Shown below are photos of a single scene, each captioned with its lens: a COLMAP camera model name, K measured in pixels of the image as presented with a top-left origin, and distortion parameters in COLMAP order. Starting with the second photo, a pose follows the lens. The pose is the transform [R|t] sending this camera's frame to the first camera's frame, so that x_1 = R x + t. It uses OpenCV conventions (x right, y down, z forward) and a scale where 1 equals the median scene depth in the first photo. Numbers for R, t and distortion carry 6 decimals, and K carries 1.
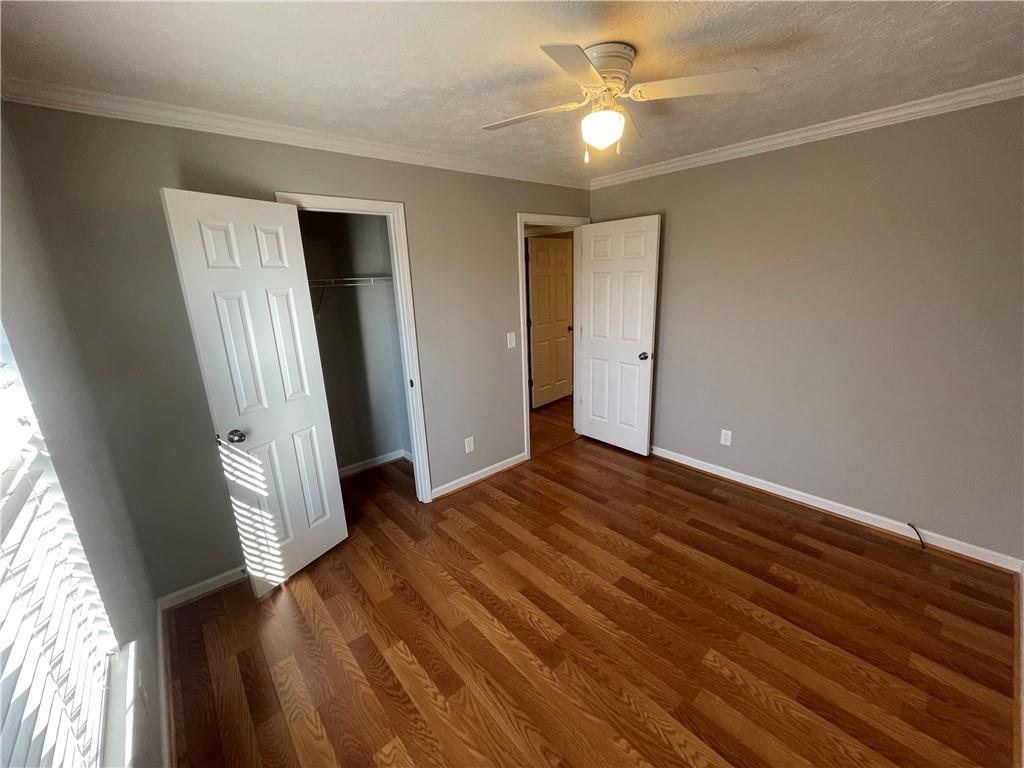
lens RADIAL K [[410.7, 0, 512.8], [0, 410.7, 384.2], [0, 0, 1]] dist [-0.001449, 0.000195]
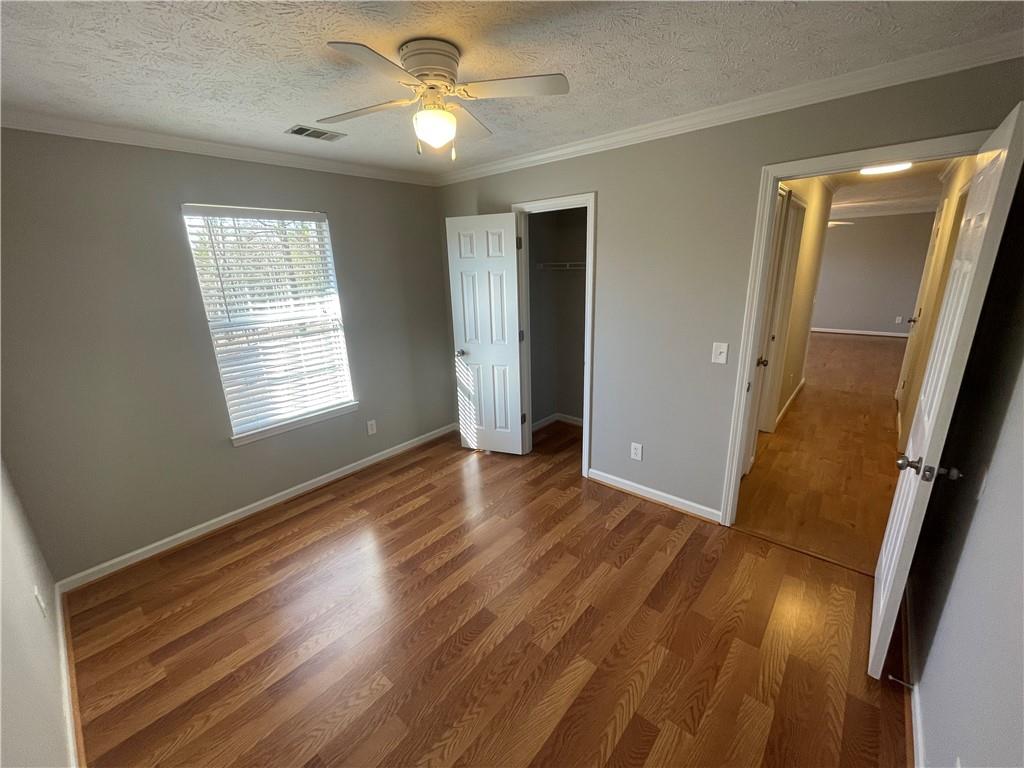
lens RADIAL K [[410.7, 0, 511.2], [0, 410.7, 384.8], [0, 0, 1]] dist [-0.001449, 0.000195]
pose [[0.143856, 0.308389, -0.940320, 0.933012], [-0.231773, 0.934274, 0.270948, -0.241212], [0.962074, 0.178963, 0.205877, 0.742216]]
